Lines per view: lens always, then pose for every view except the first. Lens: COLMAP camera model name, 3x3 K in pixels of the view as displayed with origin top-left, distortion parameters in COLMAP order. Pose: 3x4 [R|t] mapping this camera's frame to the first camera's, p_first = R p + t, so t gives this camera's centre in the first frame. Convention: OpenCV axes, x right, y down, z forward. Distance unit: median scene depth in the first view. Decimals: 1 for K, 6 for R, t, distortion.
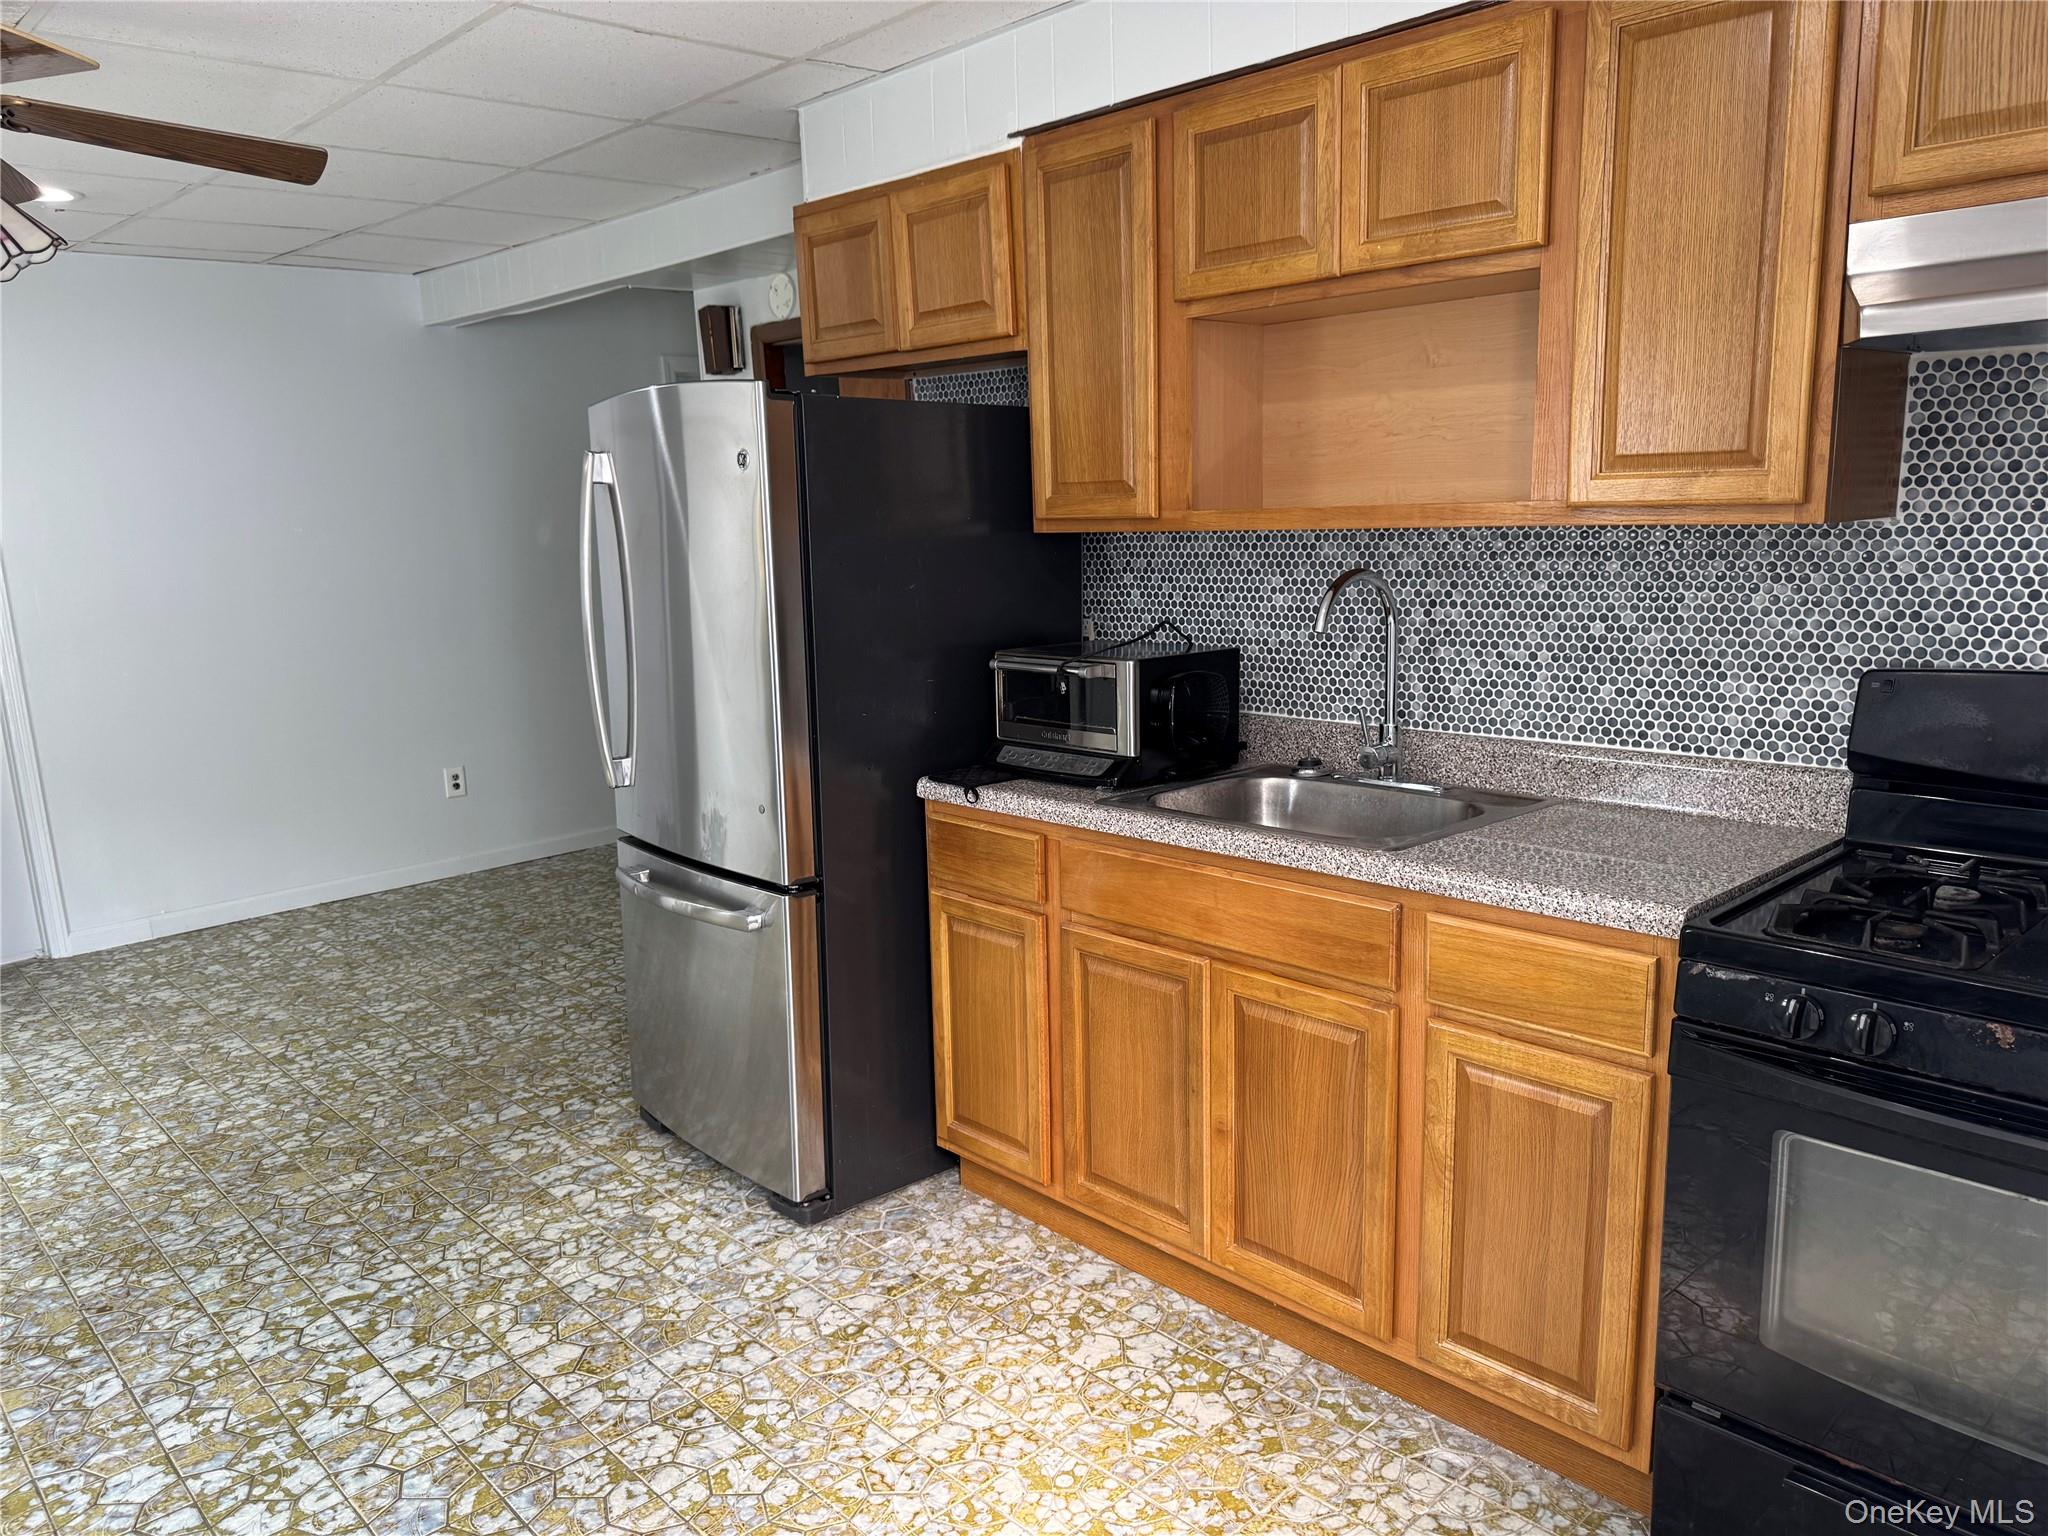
lens RADIAL K [[1434.2, 0, 999.3], [0, 1434.2, 778.7], [0, 0, 1]] dist [0.046033, -0.054814]
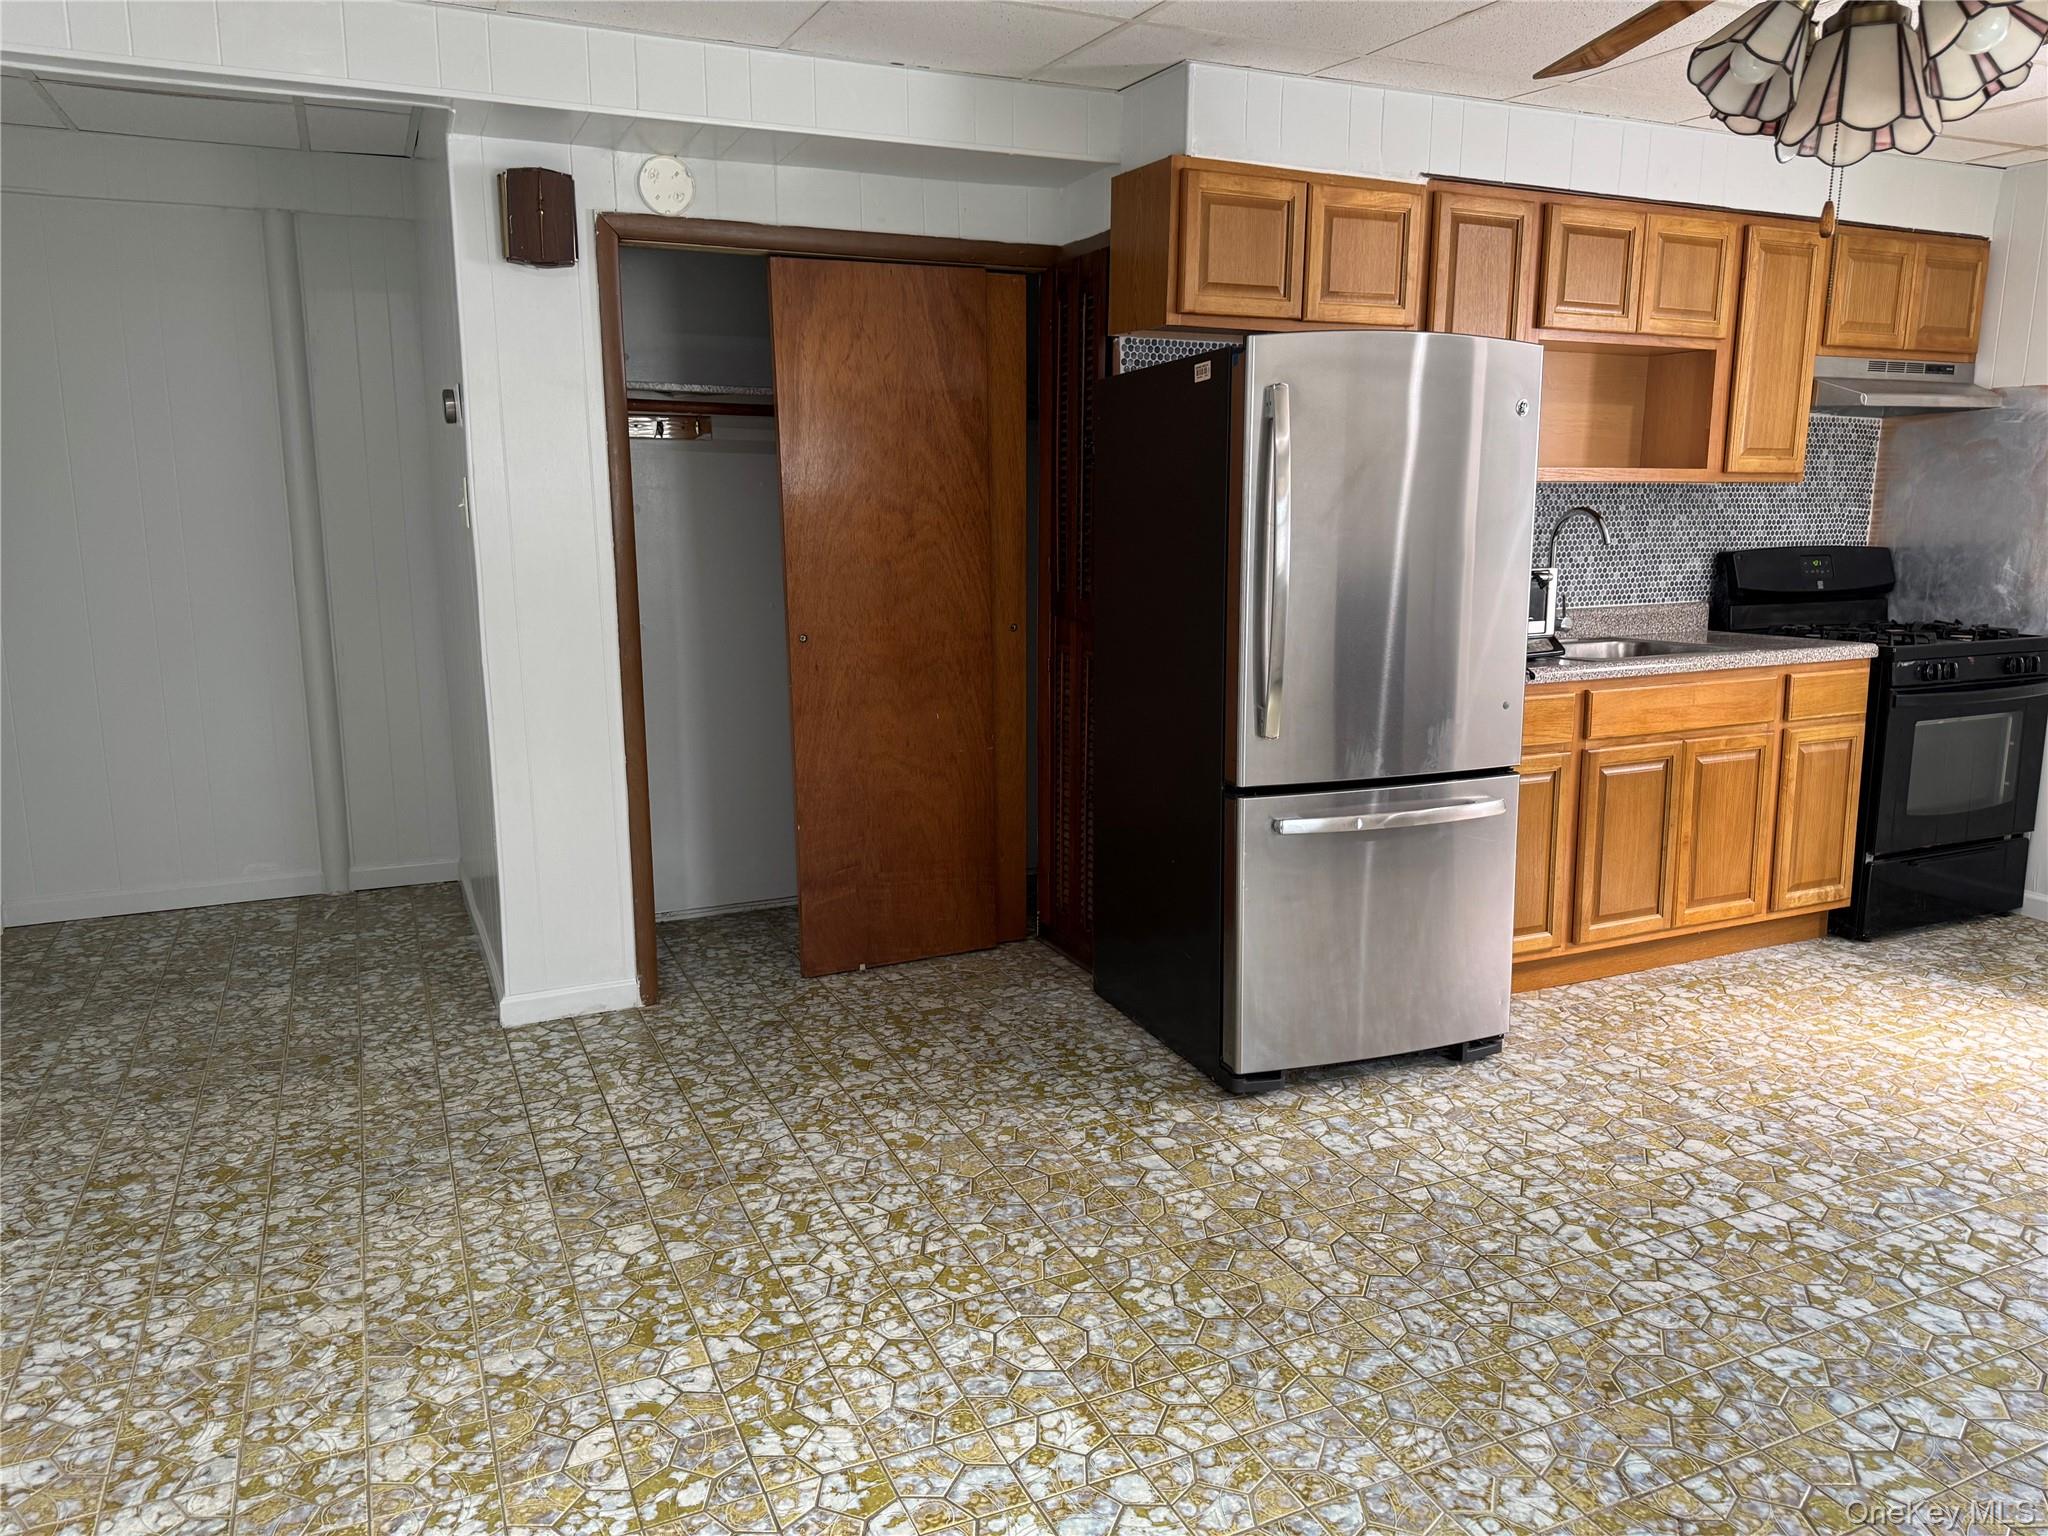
lens RADIAL K [[1434.2, 0, 1021.8], [0, 1434.2, 767.2], [0, 0, 1]] dist [0.046033, -0.054814]
pose [[0.326863, -0.143484, 0.934116, -1.288380], [0.169878, 0.981229, 0.091278, -0.094994], [-0.929679, 0.128850, 0.345102, 0.881251]]
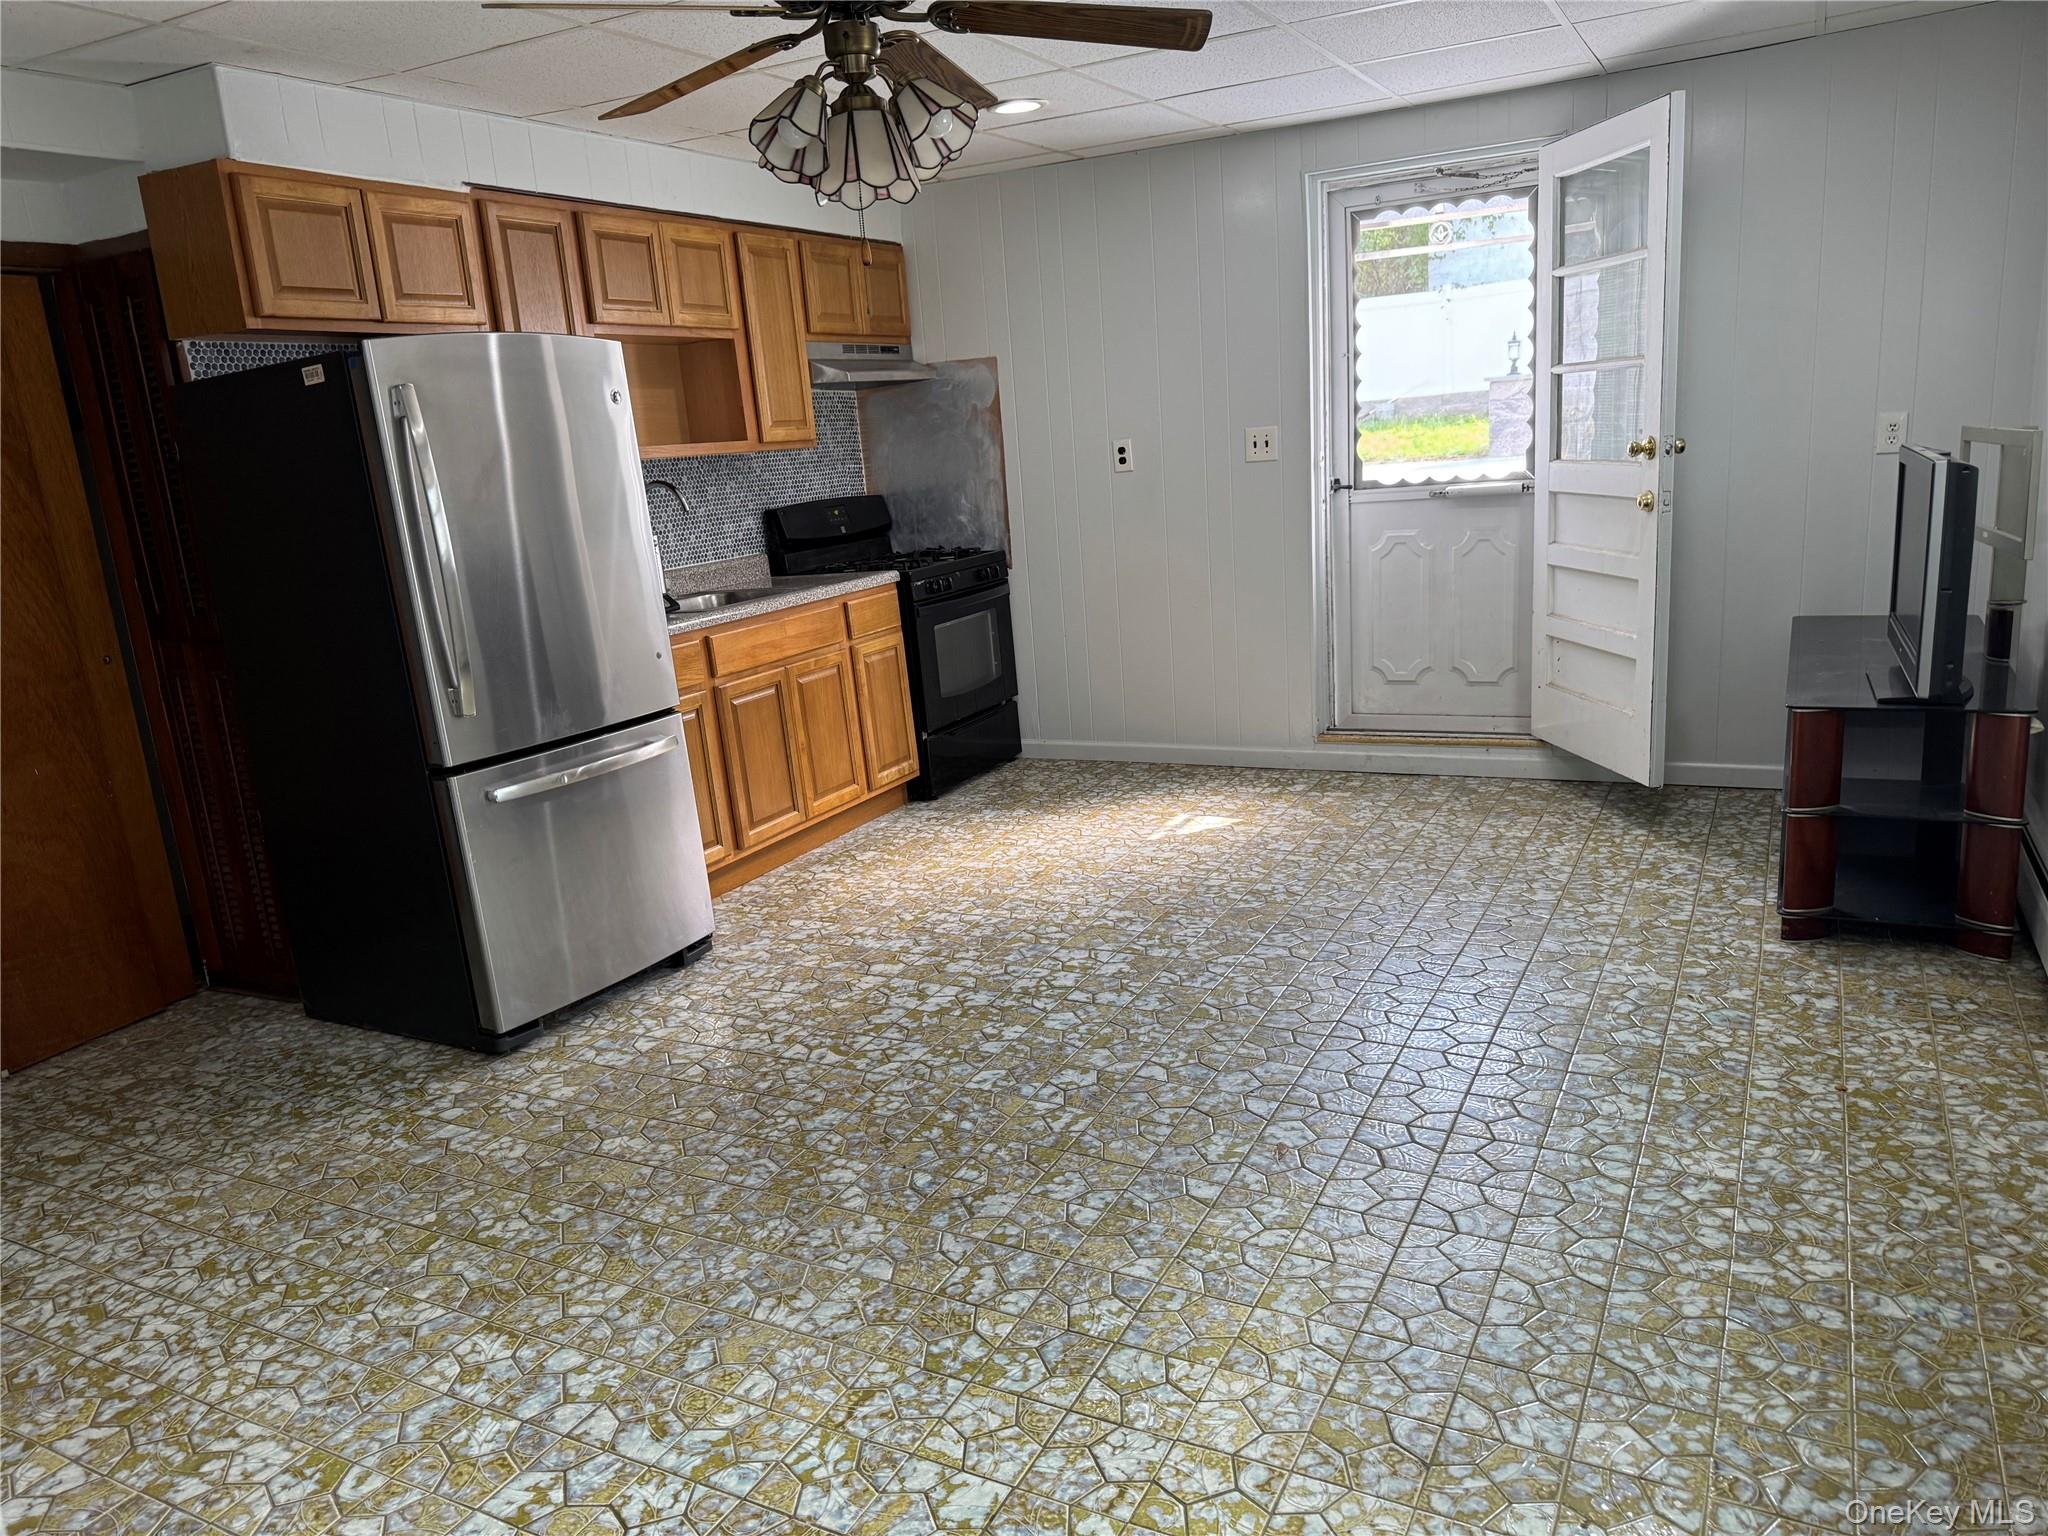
lens RADIAL K [[1434.2, 0, 1014.2], [0, 1434.2, 777.5], [0, 0, 1]] dist [0.046033, -0.054814]
pose [[-0.318581, -0.159742, 0.934339, -1.434554], [0.272556, 0.928634, 0.251699, -0.110894], [-0.907866, 0.334846, -0.252306, 0.980569]]
